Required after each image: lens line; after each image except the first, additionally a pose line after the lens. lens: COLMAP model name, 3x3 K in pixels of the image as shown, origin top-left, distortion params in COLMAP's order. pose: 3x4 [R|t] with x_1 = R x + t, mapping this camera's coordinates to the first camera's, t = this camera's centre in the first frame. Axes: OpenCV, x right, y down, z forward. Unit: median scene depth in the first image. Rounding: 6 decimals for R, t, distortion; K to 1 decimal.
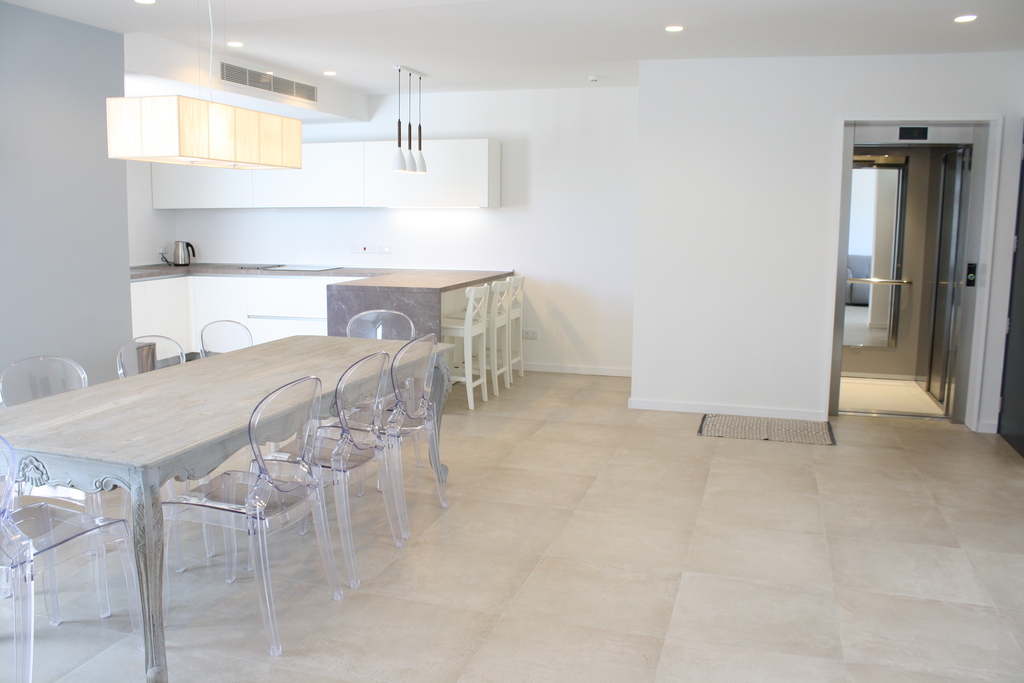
lens RADIAL K [[861.5, 0, 489.0], [0, 861.5, 335.6], [0, 0, 1]] dist [-0.144414, 0.116135]
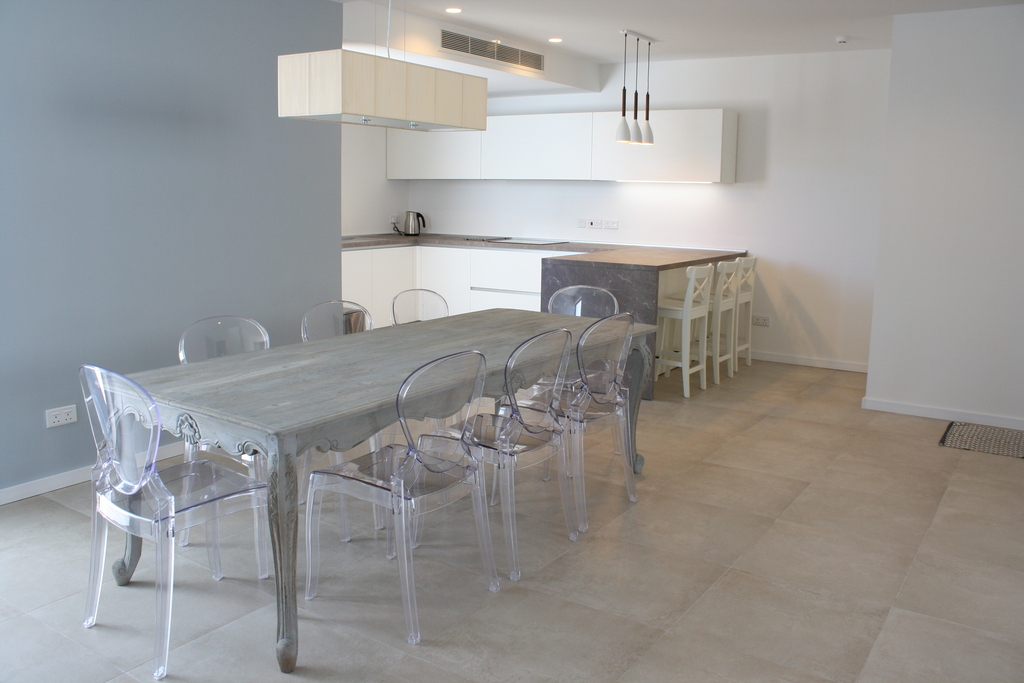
lens RADIAL K [[861.5, 0, 496.1], [0, 861.5, 327.3], [0, 0, 1]] dist [-0.144414, 0.116135]
pose [[0.958955, 0.053065, -0.278550, 0.046629], [-0.048948, 0.998565, 0.021718, 0.000078], [0.279303, -0.007192, 0.960176, 0.064871]]
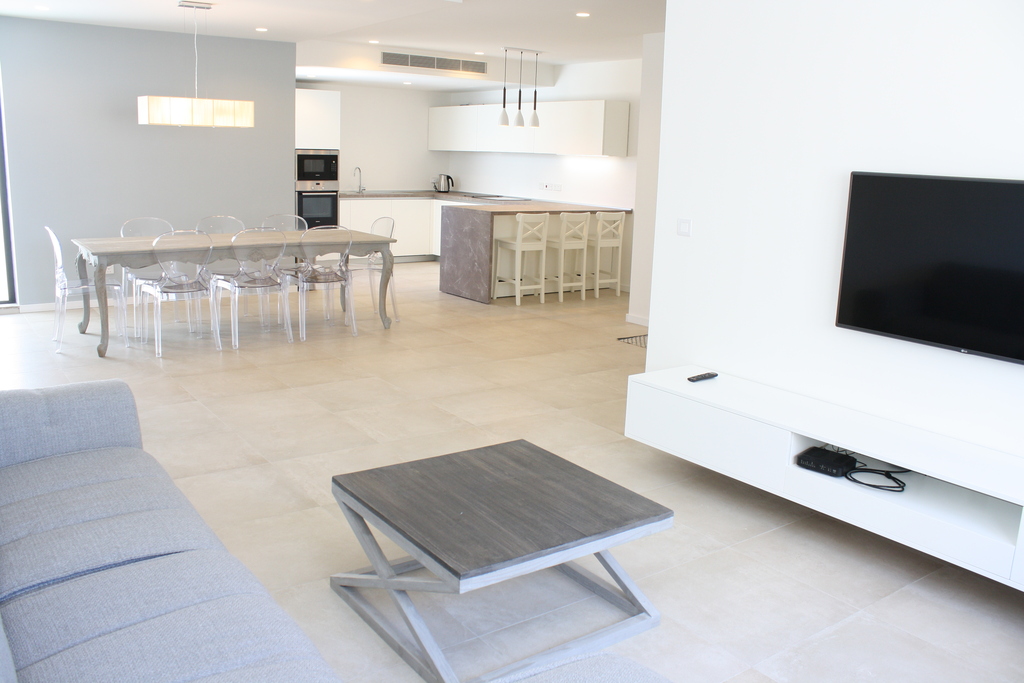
lens RADIAL K [[861.5, 0, 506.7], [0, 861.5, 335.7], [0, 0, 1]] dist [-0.144414, 0.116135]
pose [[0.806061, 0.144079, -0.574027, 0.955057], [-0.112596, 0.989533, 0.090259, 0.017852], [0.581023, -0.008121, 0.813846, -0.130529]]
